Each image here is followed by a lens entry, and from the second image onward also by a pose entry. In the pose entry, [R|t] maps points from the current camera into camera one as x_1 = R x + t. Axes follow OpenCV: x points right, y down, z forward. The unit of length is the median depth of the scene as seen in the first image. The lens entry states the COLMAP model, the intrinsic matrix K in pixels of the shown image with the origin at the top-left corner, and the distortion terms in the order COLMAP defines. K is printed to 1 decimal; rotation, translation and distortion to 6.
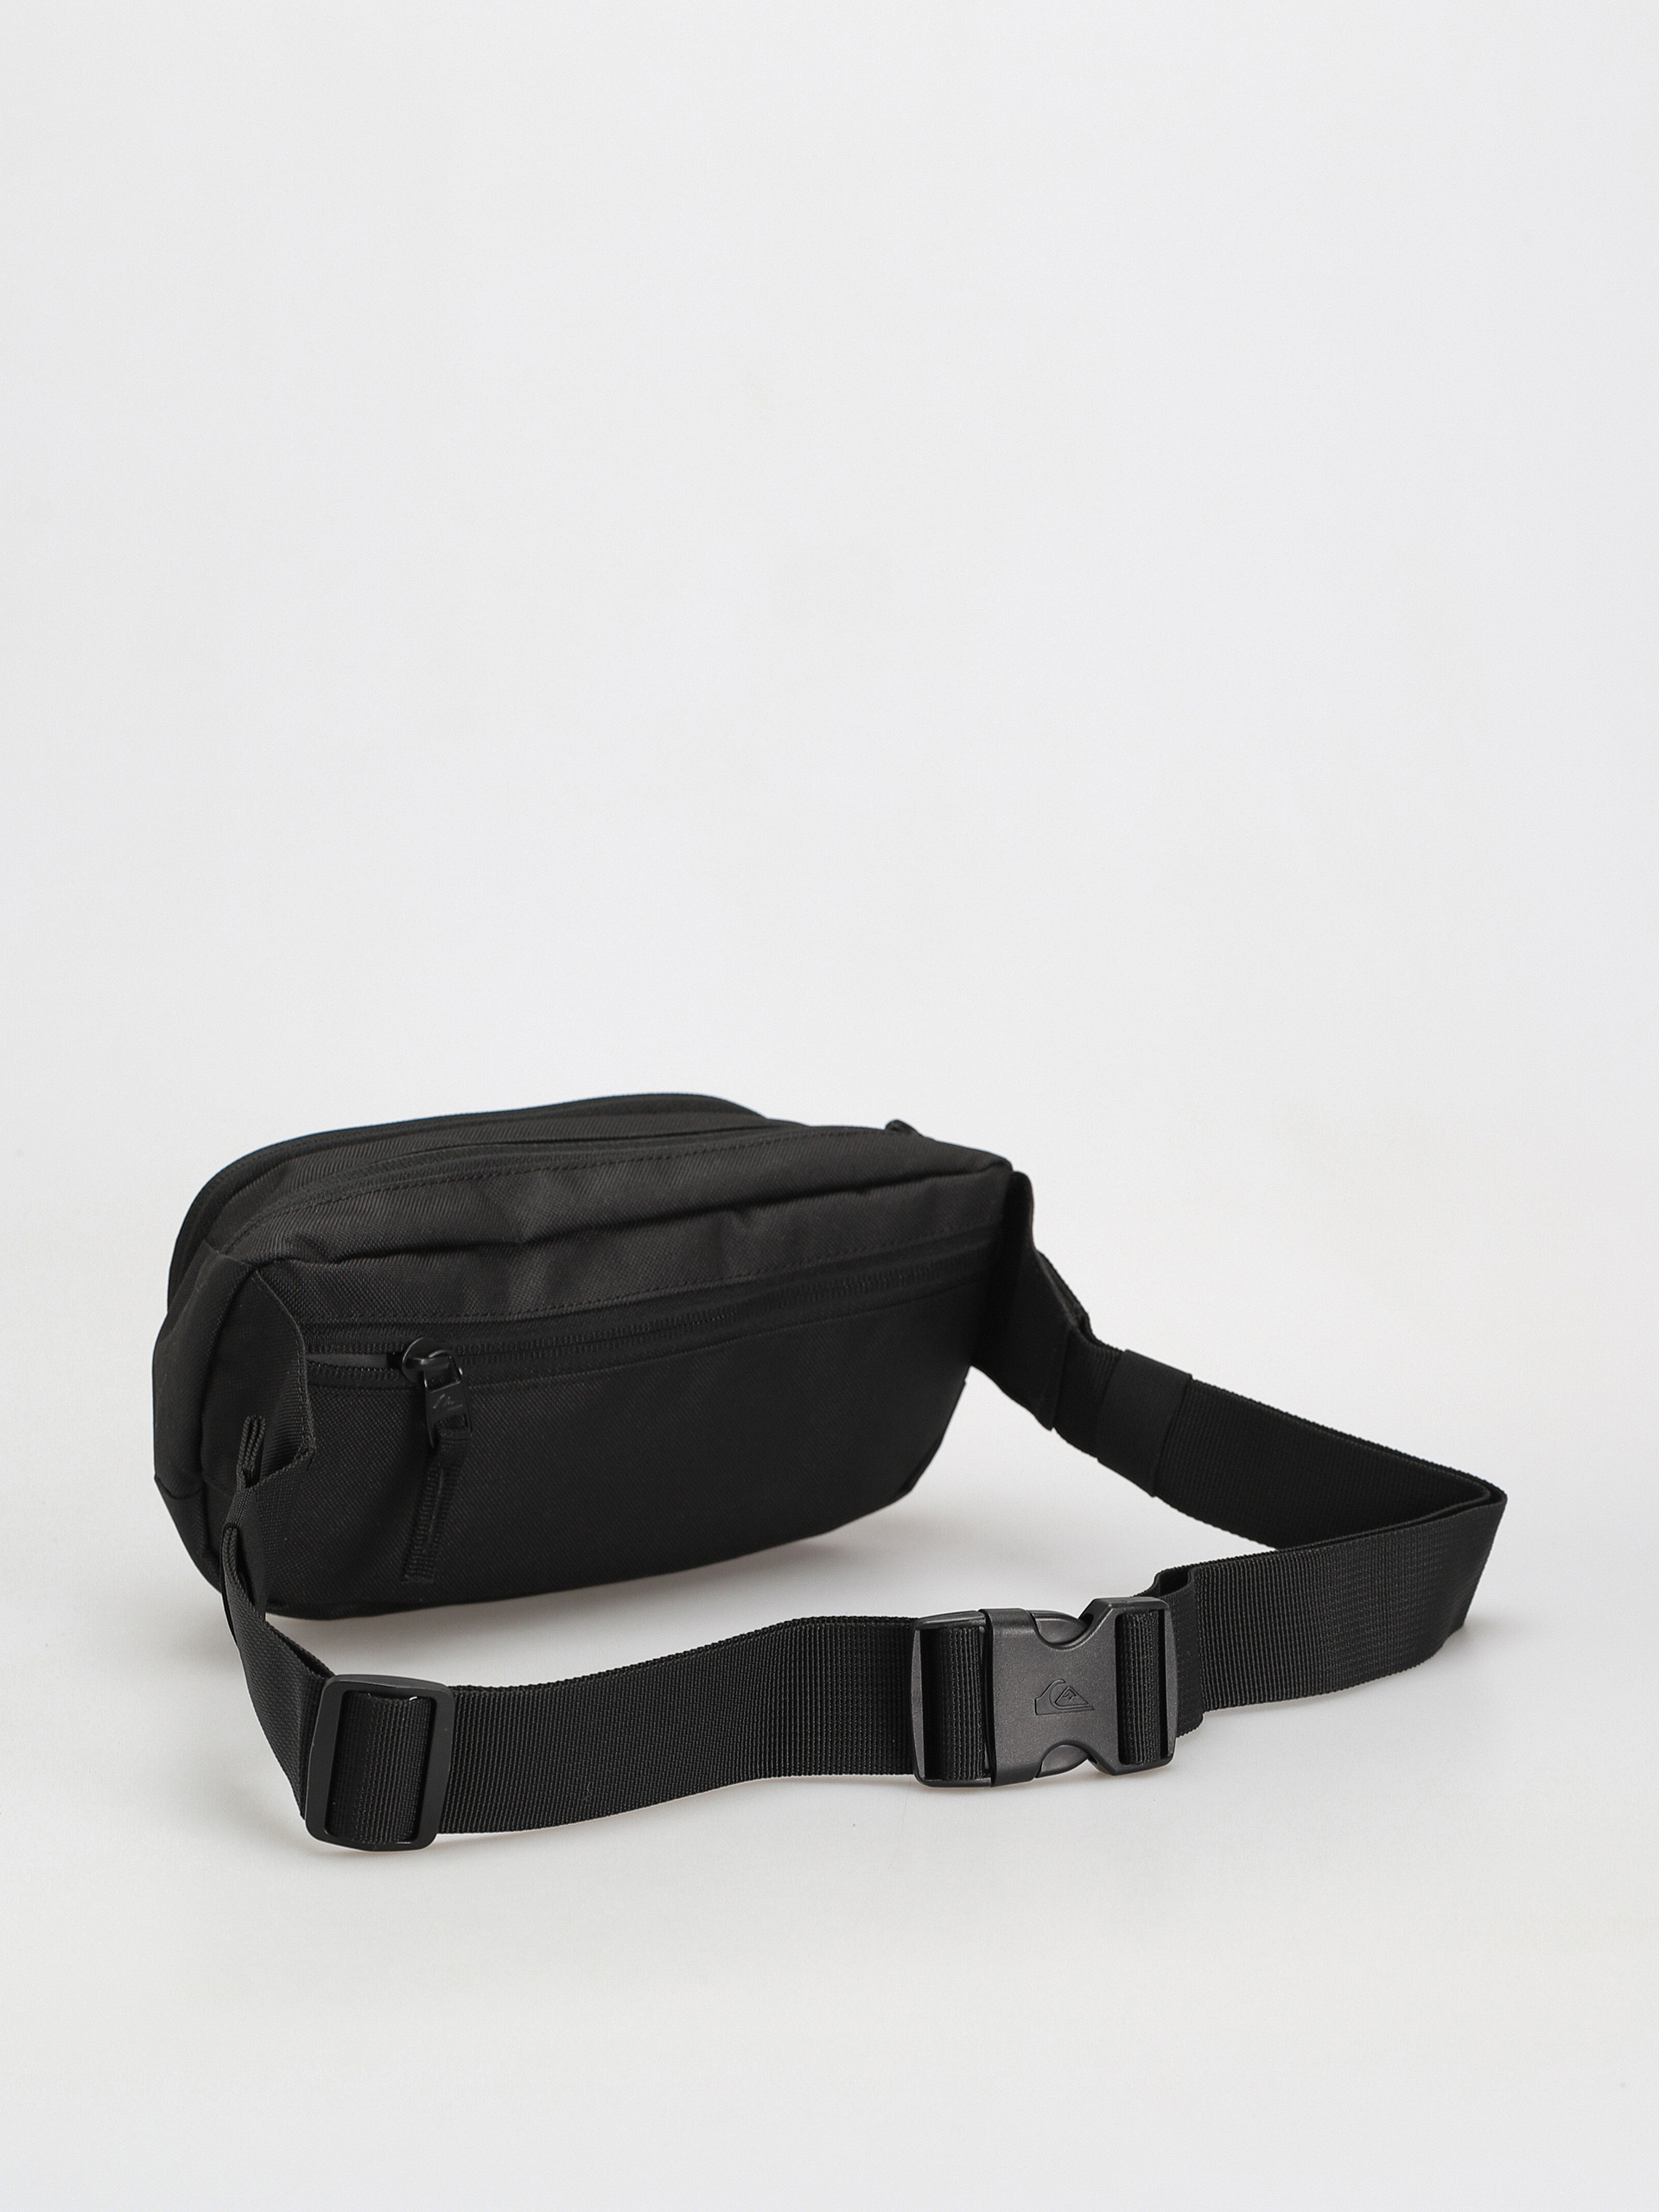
lens RADIAL K [[6201.7, 0, 827.5], [0, 6201.7, 1109.0], [0, 0, 1]] dist [0.053304, 0.000000]
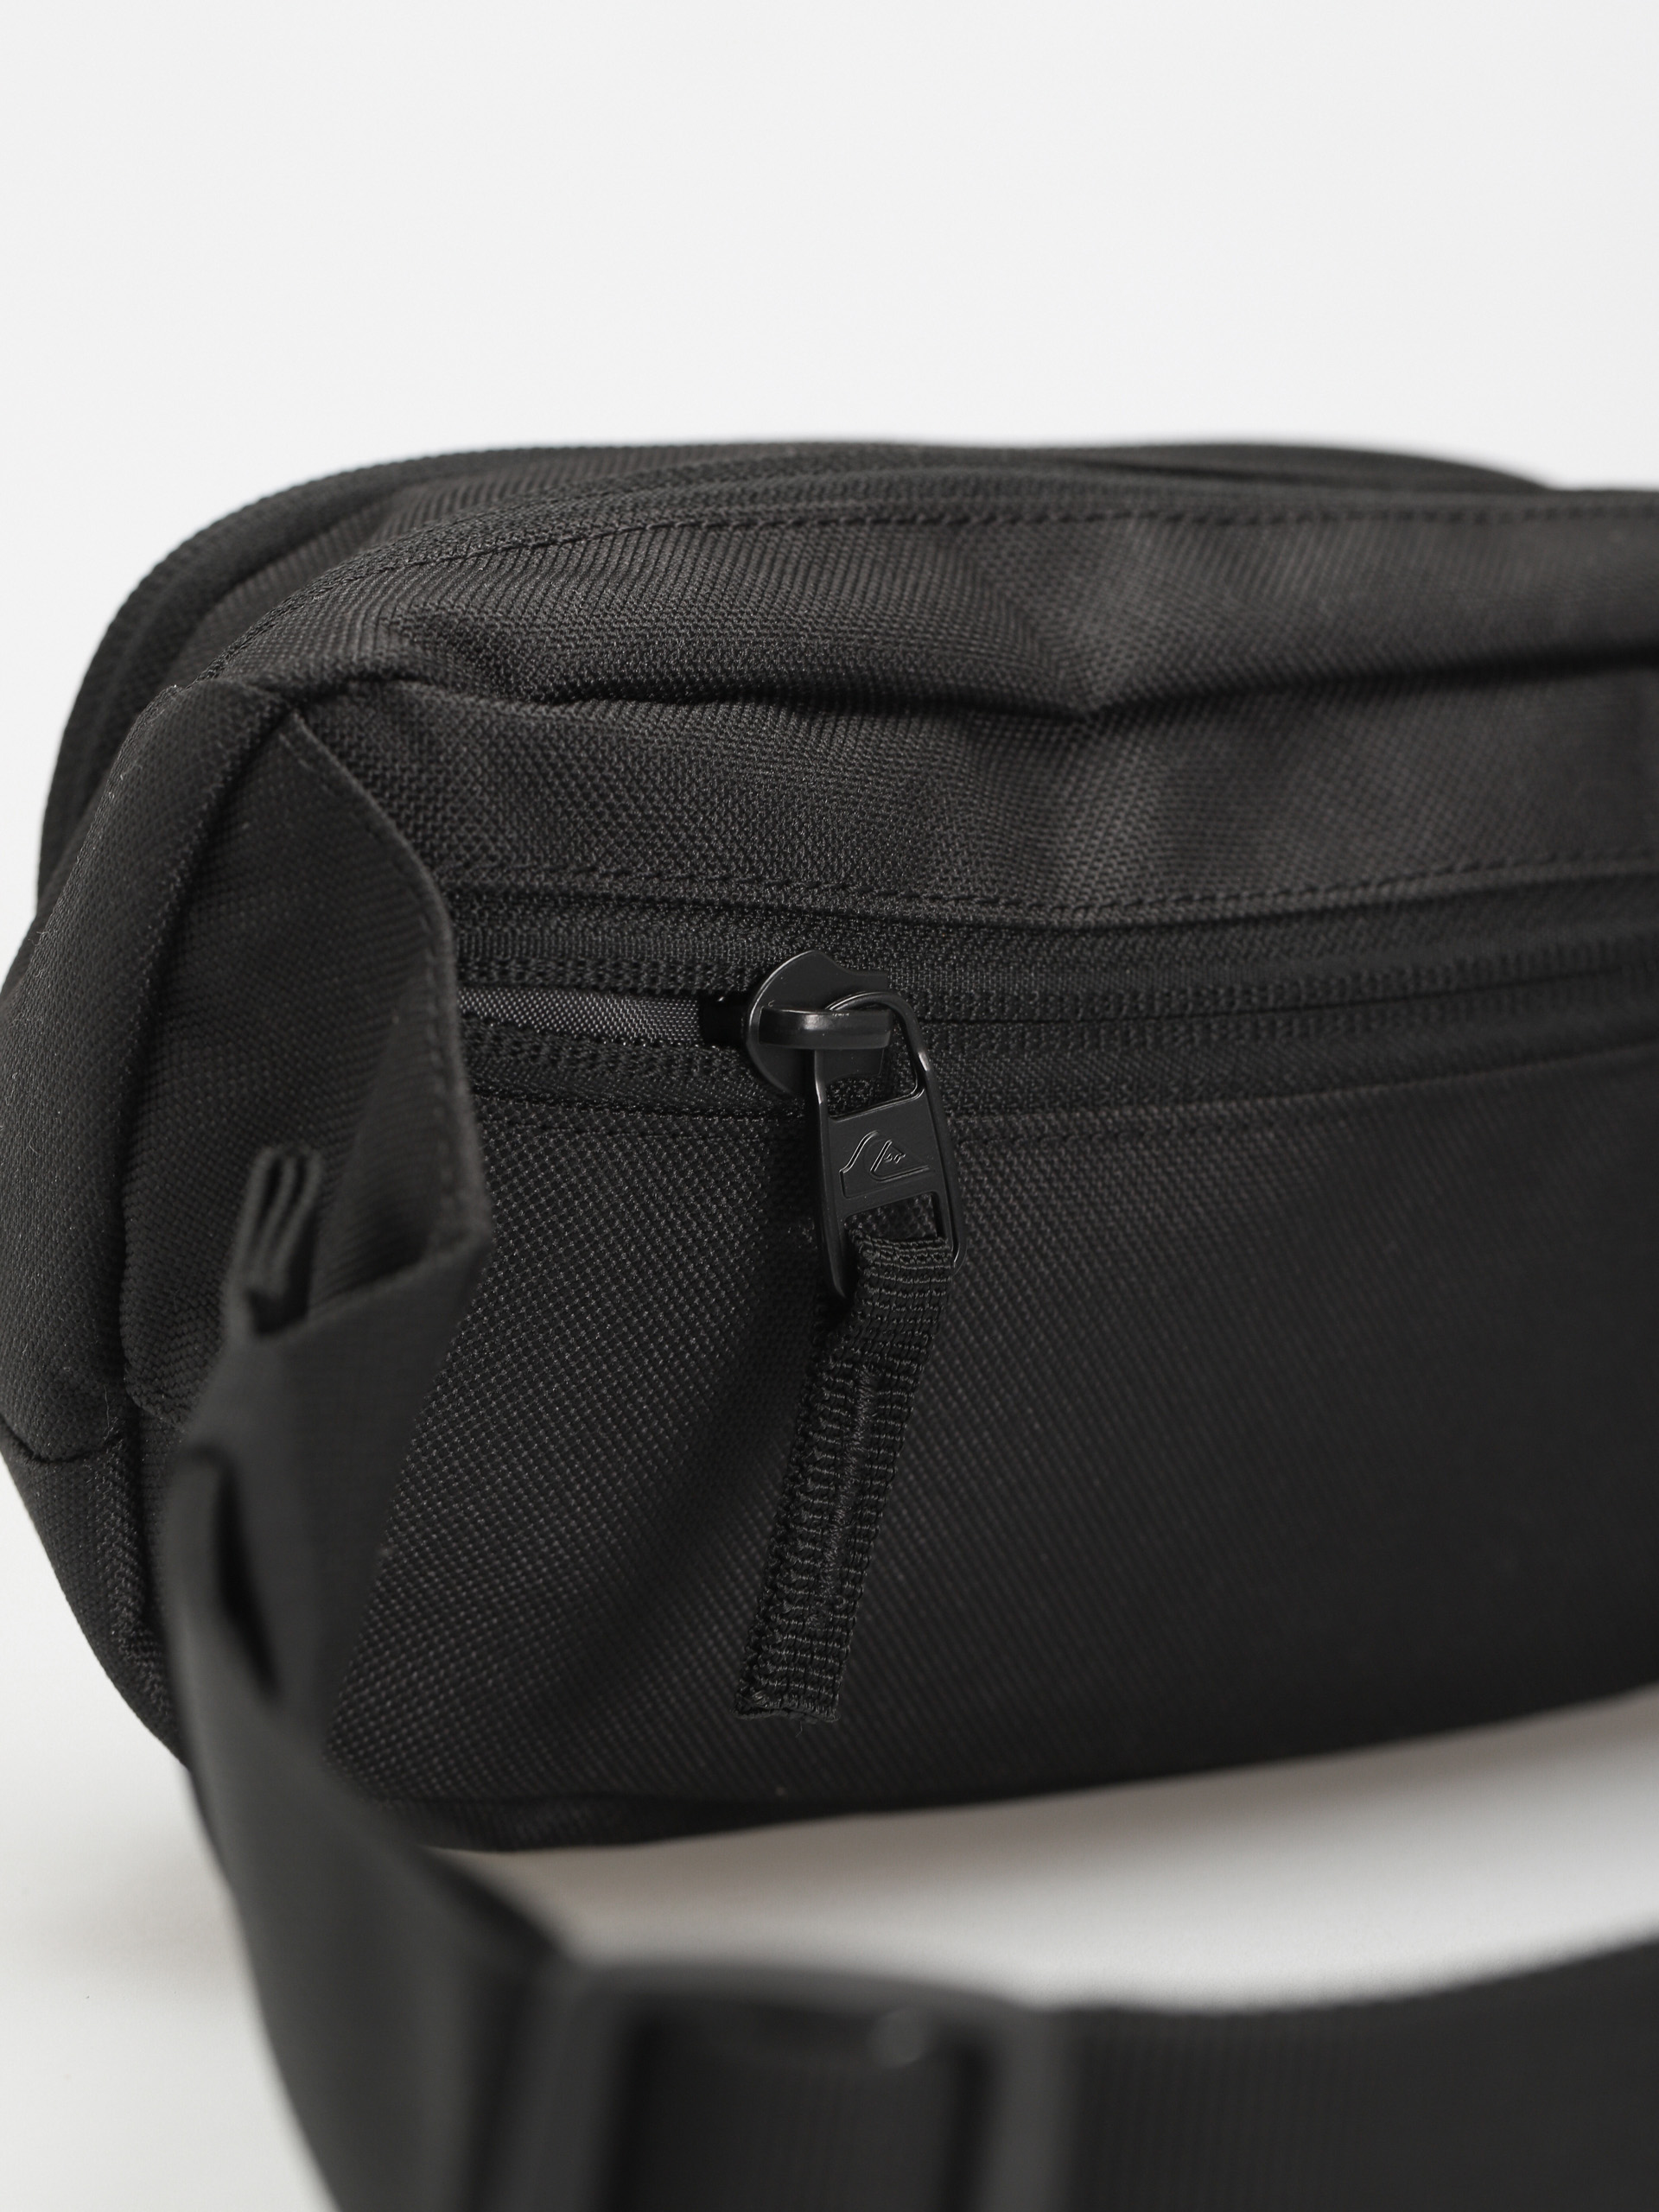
lens RADIAL K [[6201.7, 0, 833.3], [0, 6201.7, 1103.2], [0, 0, 1]] dist [0.053304, 0.000000]
pose [[0.999965, -0.003800, -0.007398, -0.061525], [0.003247, 0.997295, -0.073428, 0.068264], [0.007657, 0.073402, 0.997273, 0.677321]]
